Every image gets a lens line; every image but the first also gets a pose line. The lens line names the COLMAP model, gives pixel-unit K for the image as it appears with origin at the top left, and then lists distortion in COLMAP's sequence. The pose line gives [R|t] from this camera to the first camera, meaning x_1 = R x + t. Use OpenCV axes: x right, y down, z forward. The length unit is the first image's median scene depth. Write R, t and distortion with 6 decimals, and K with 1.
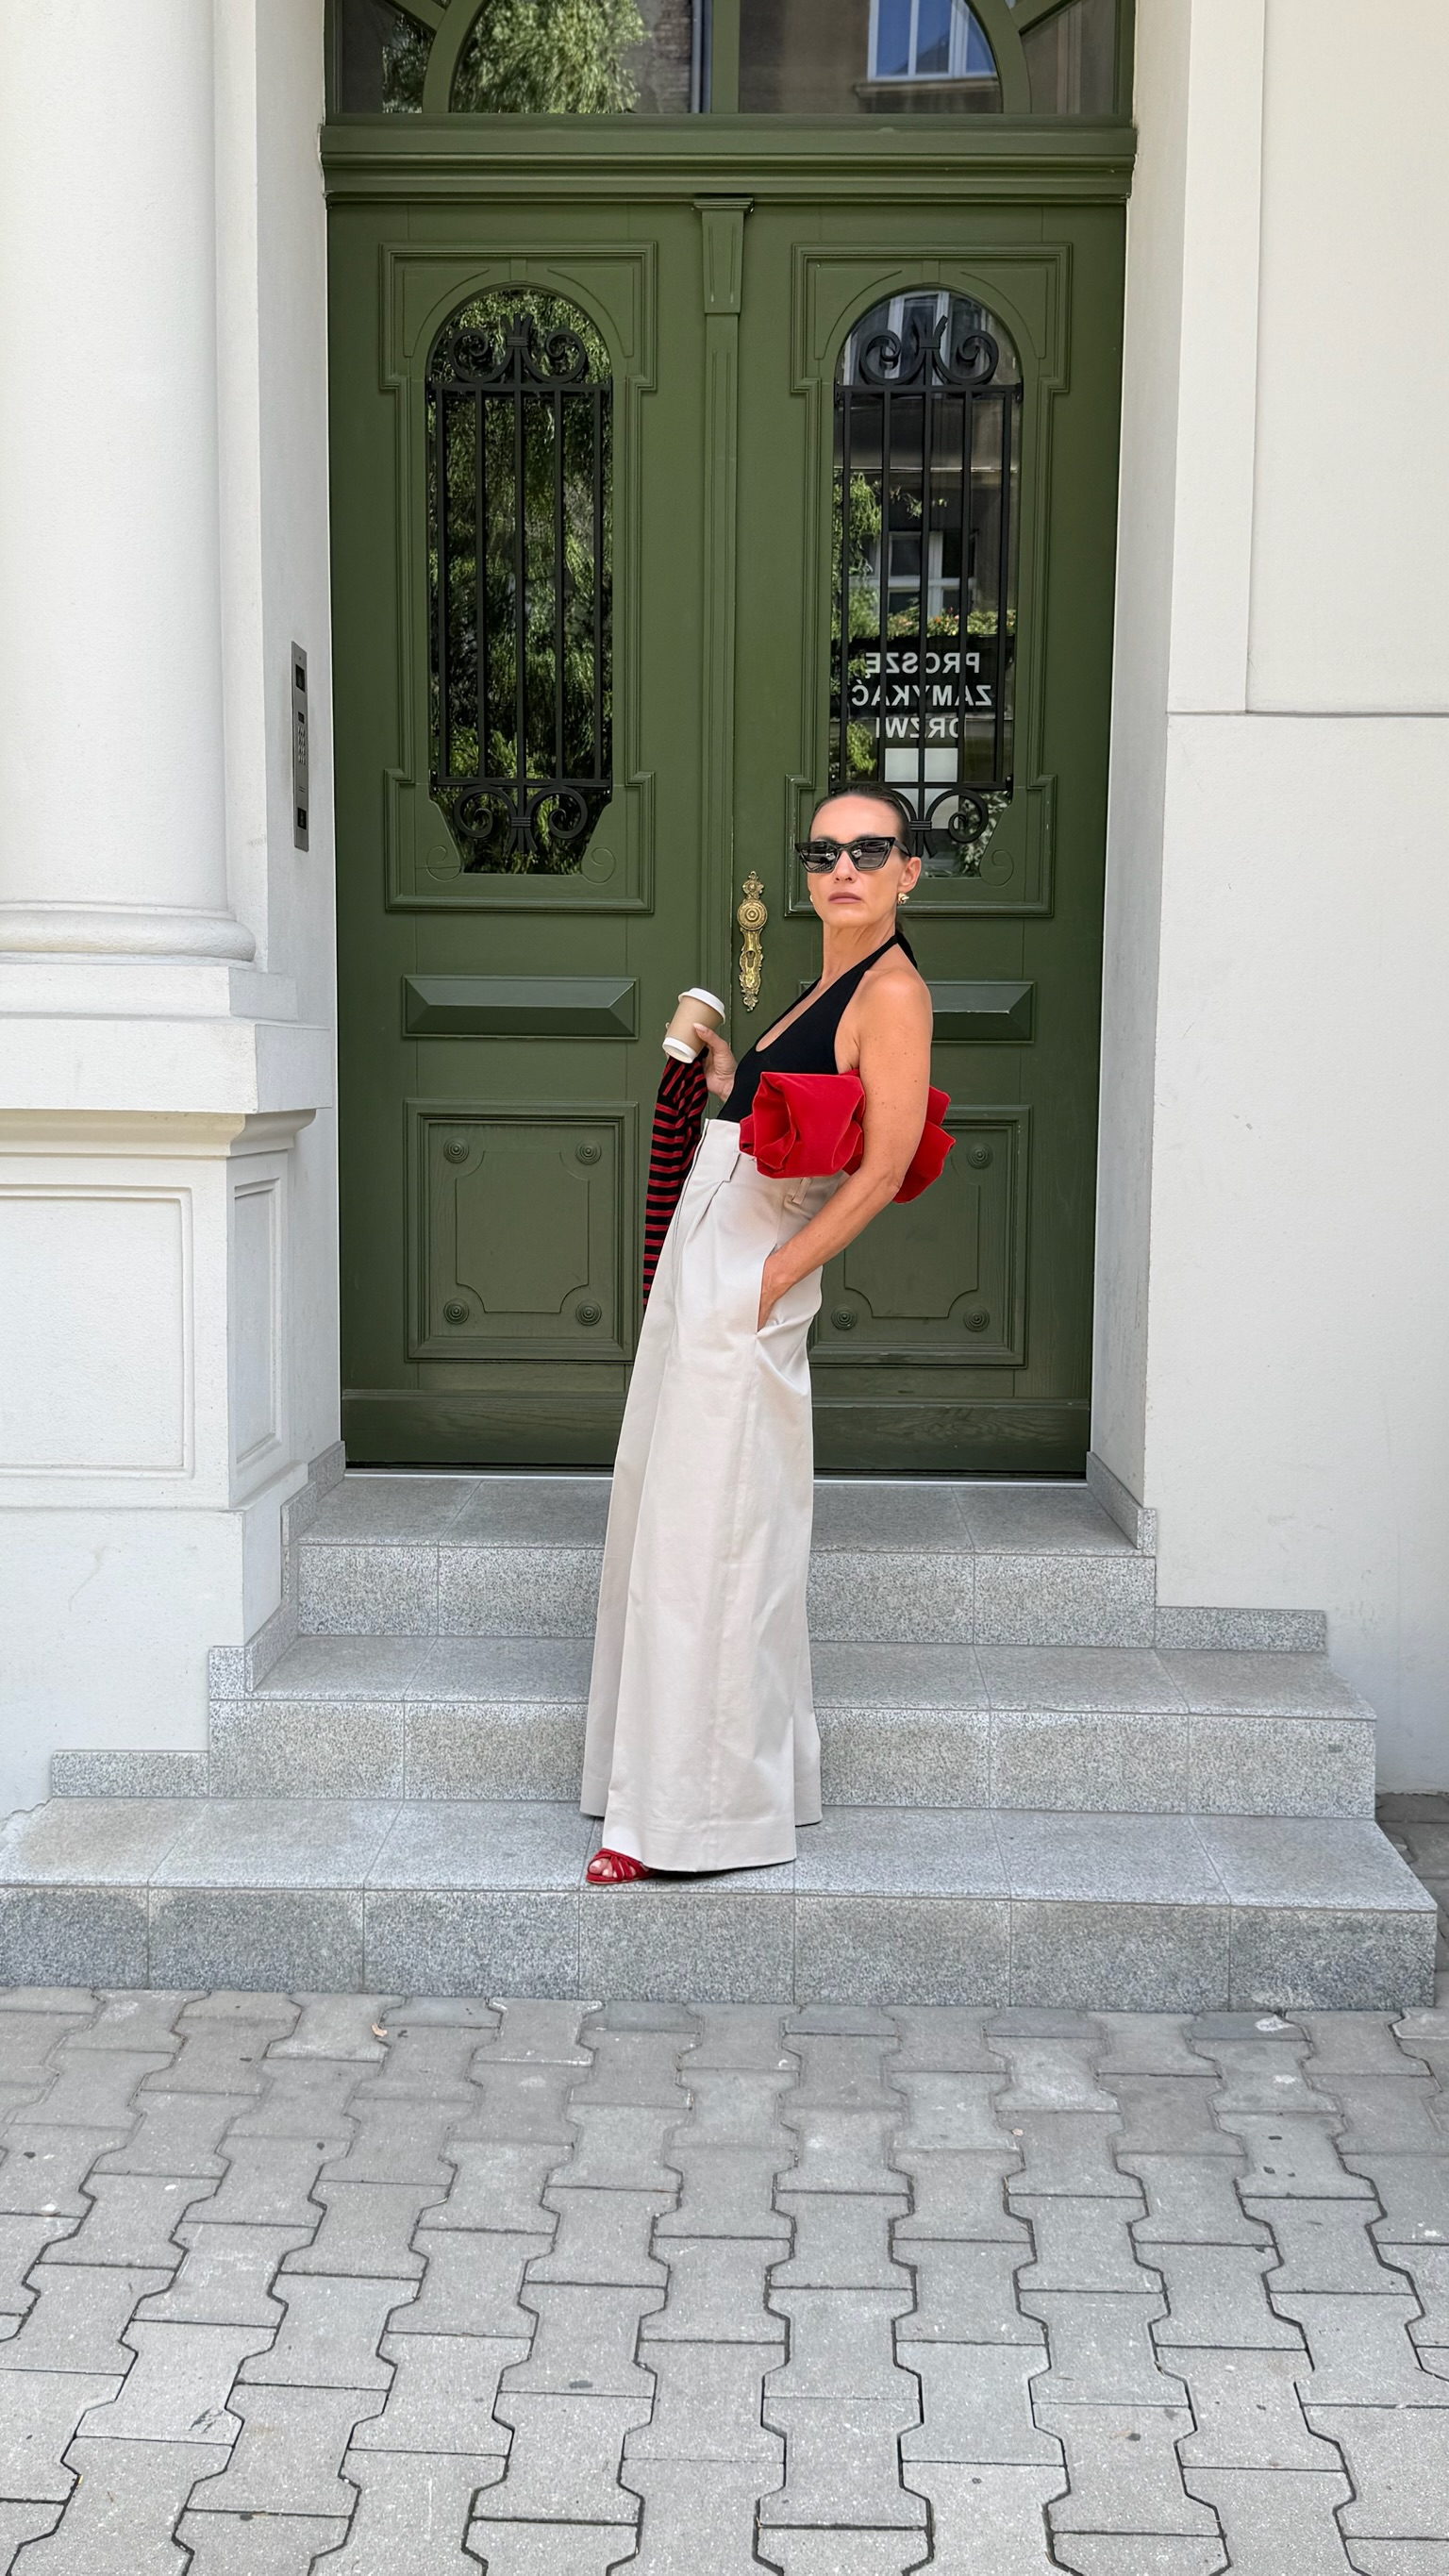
lens RADIAL K [[2342.6, 0, 728.0], [0, 2342.6, 1280.0], [0, 0, 1]] dist [0.171243, -0.407236]
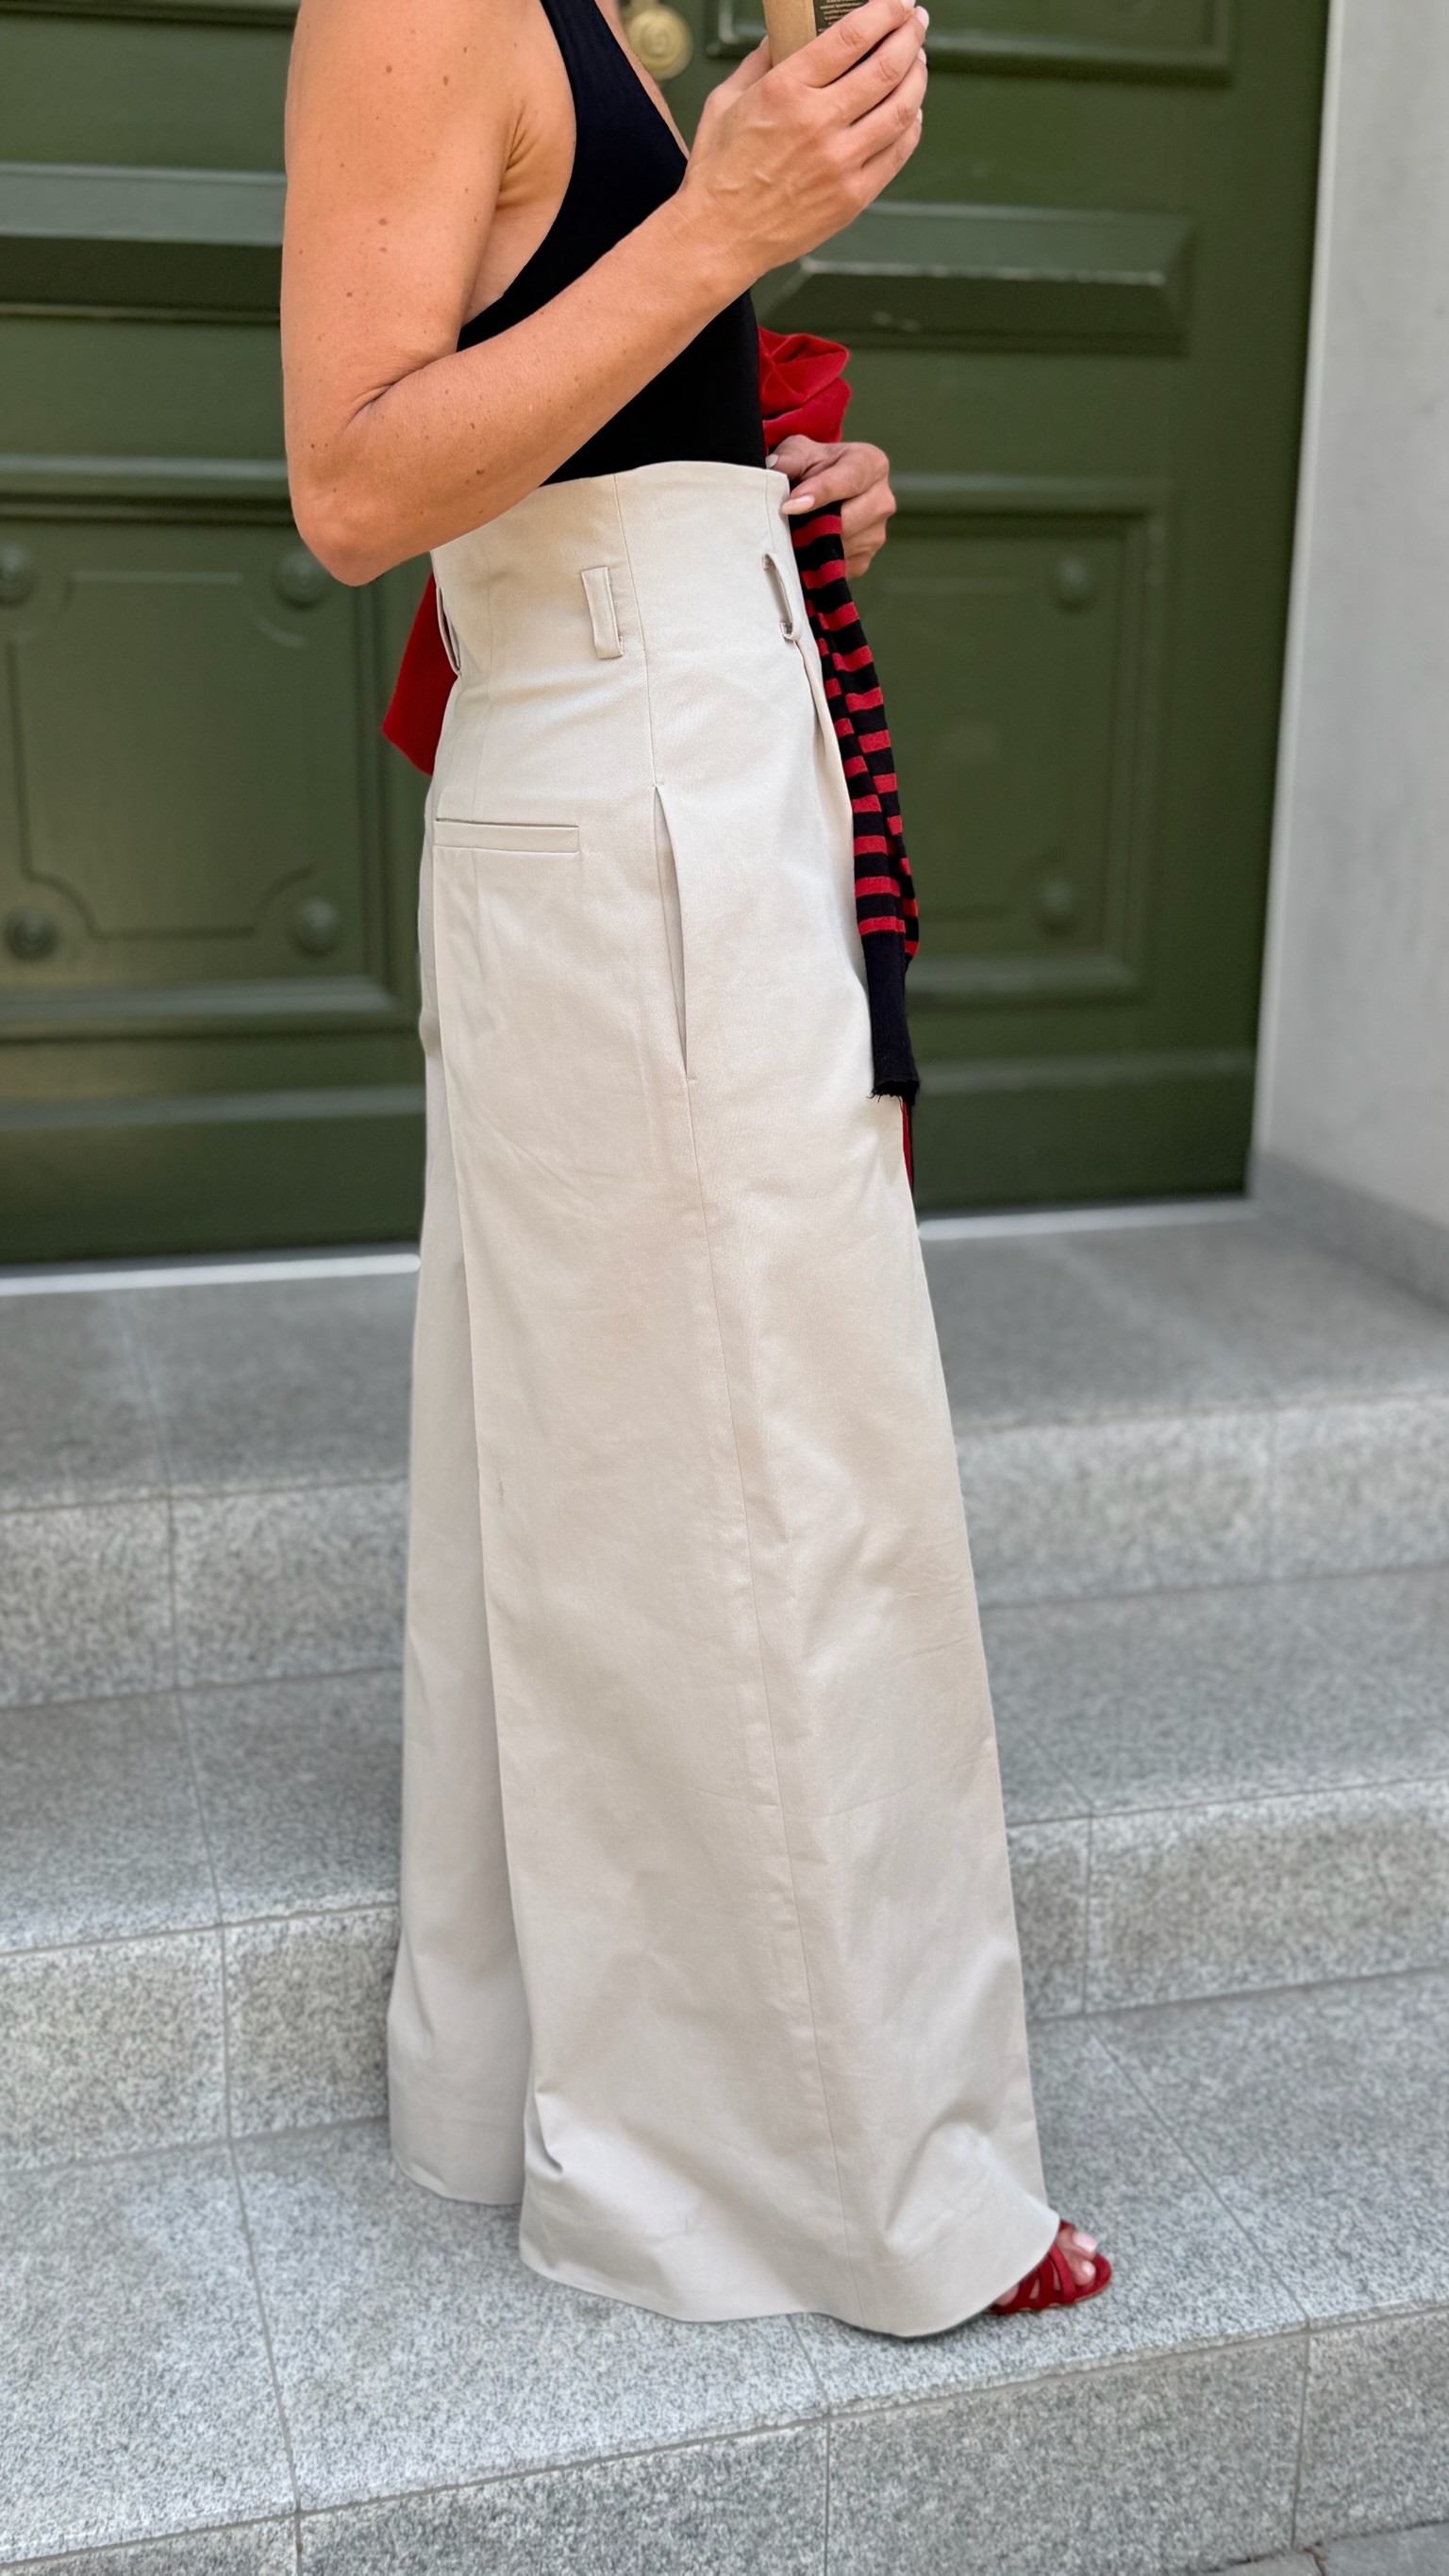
lens RADIAL K [[2732.6, 0, 724.5], [0, 2732.6, 1288.0], [0, 0, 1]] dist [0.110530, -0.310968]
pose [[0.955687, -0.077310, 0.284052, -0.184730], [0.025352, 0.982930, 0.182227, -0.017918], [-0.293291, -0.166951, 0.941333, 0.546715]]
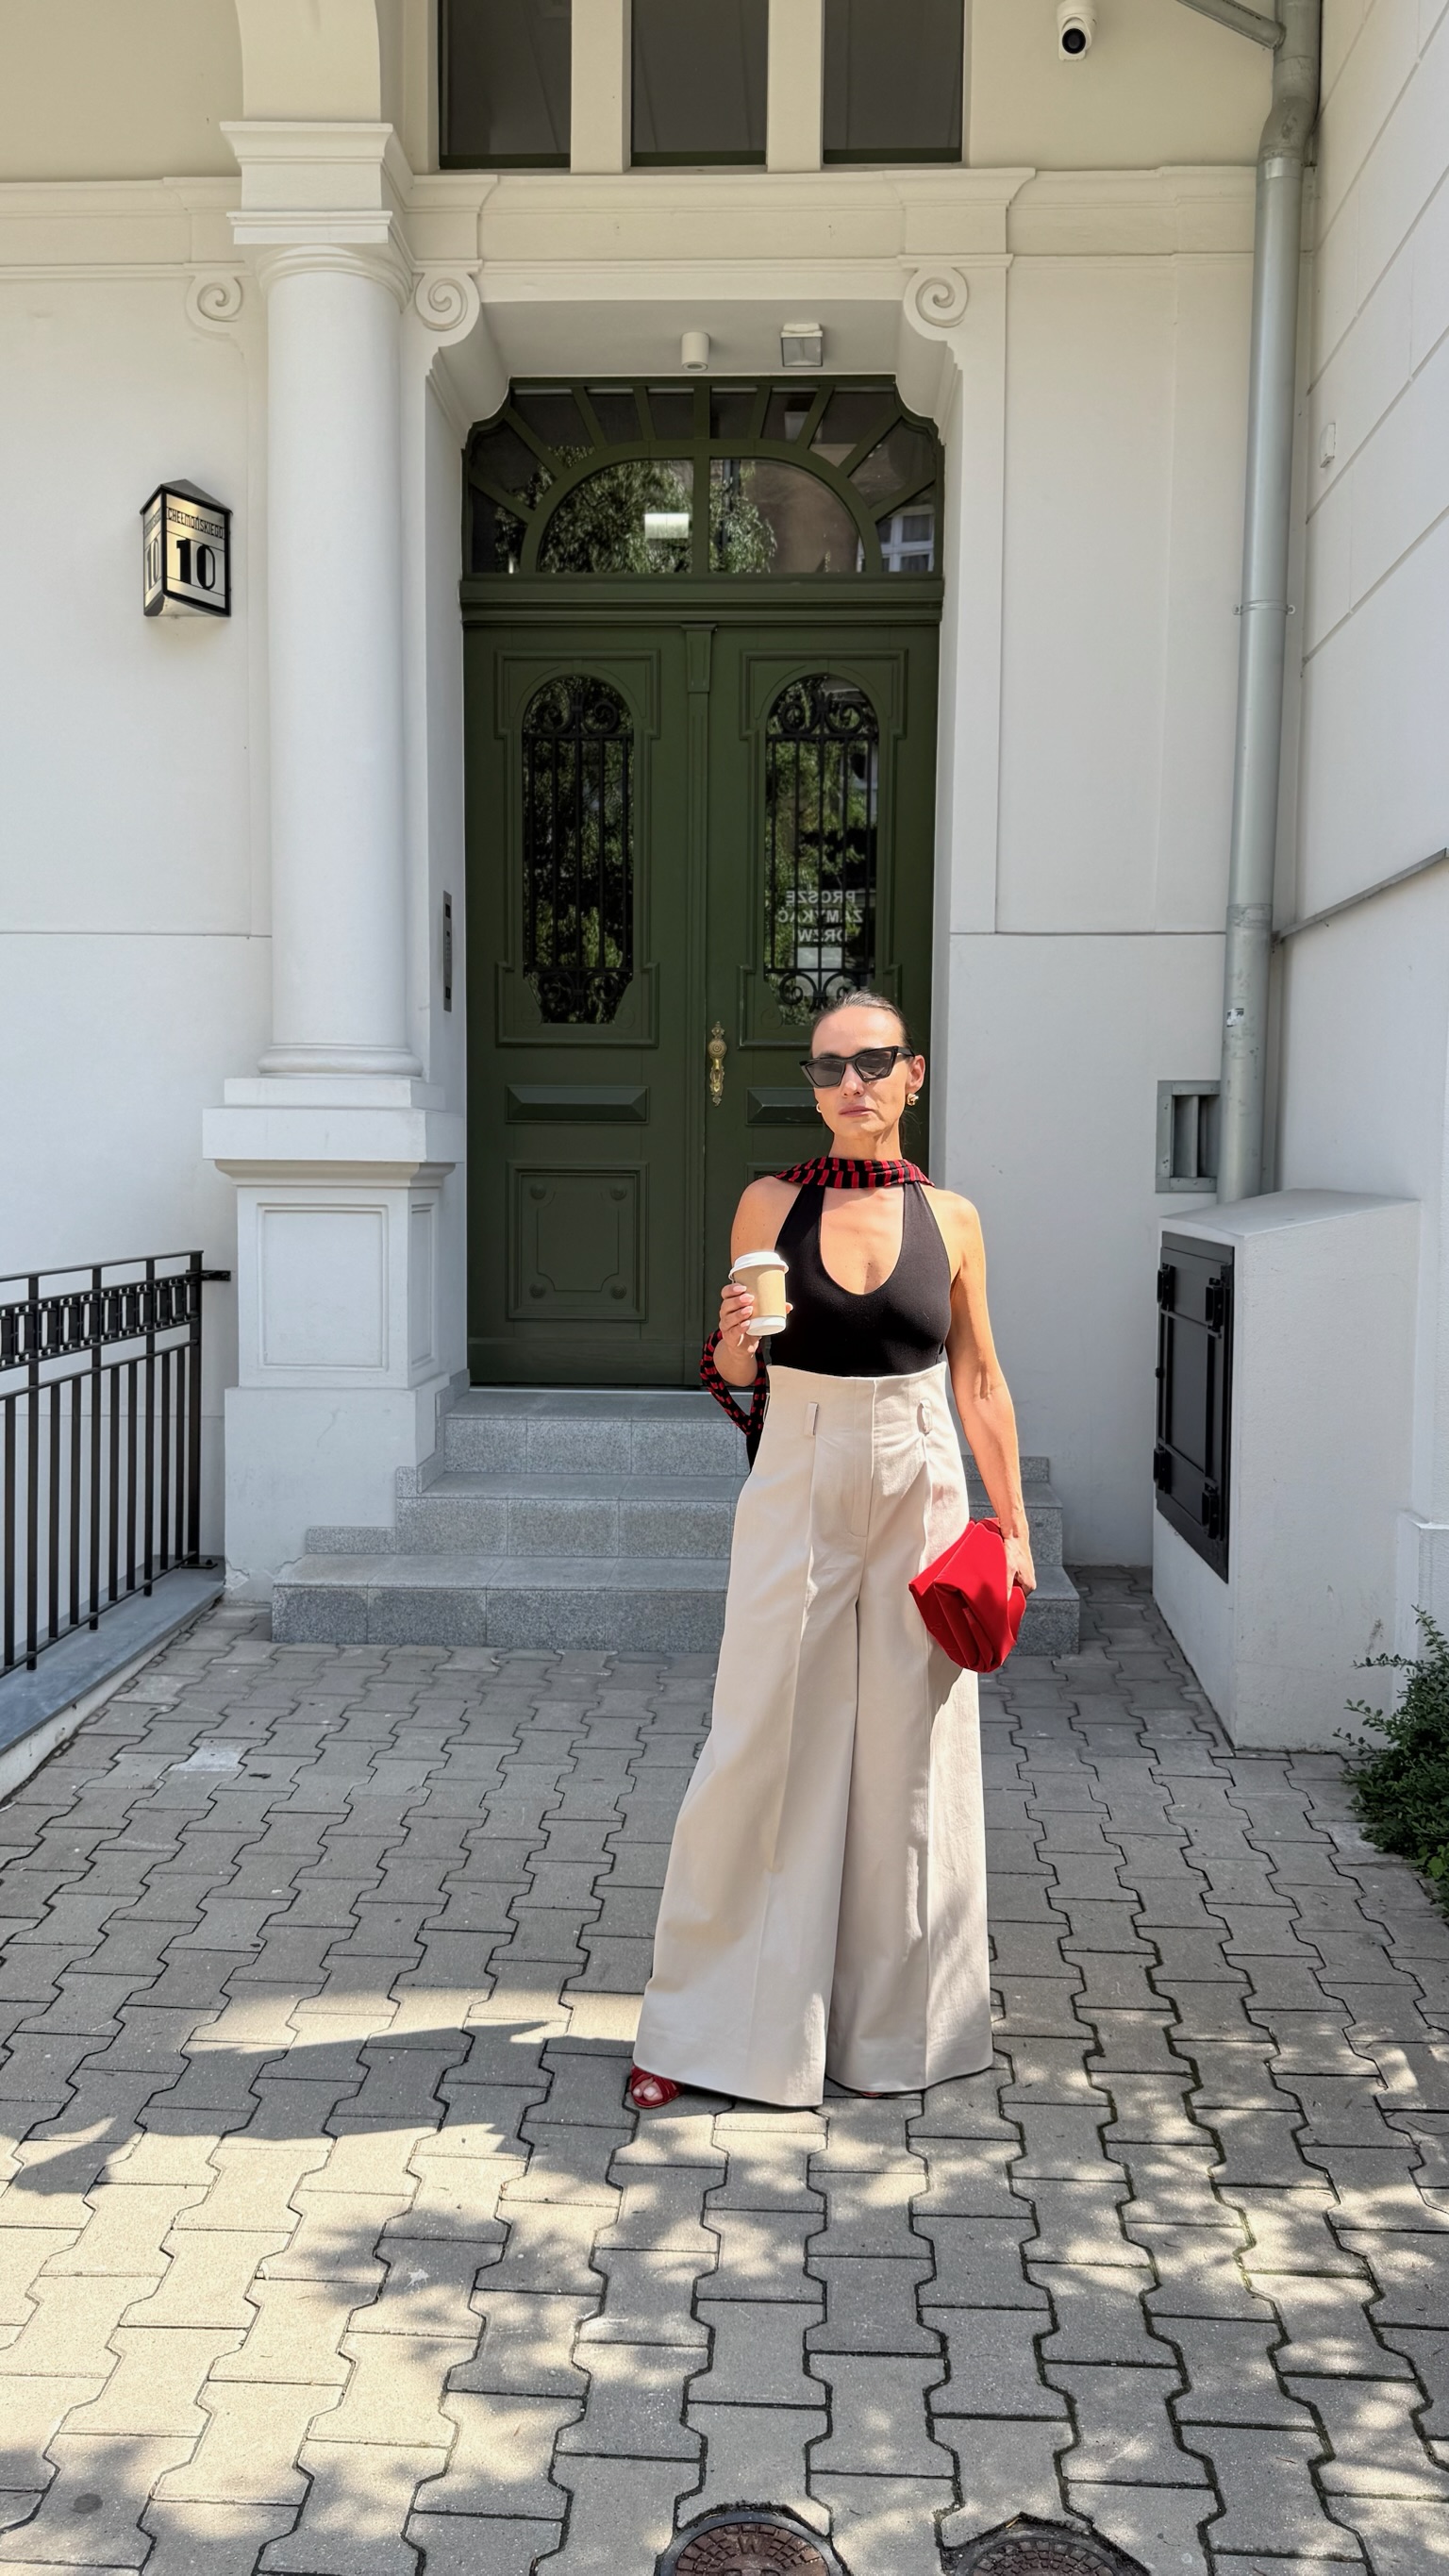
lens RADIAL K [[1998.6, 0, 724.5], [0, 1998.6, 1288.0], [0, 0, 1]] dist [0.155235, -0.350010]
pose [[0.999749, 0.000020, -0.022387, 0.057496], [-0.000700, 0.999538, -0.030371, 0.068758], [0.022376, 0.030379, 0.999288, -0.492810]]
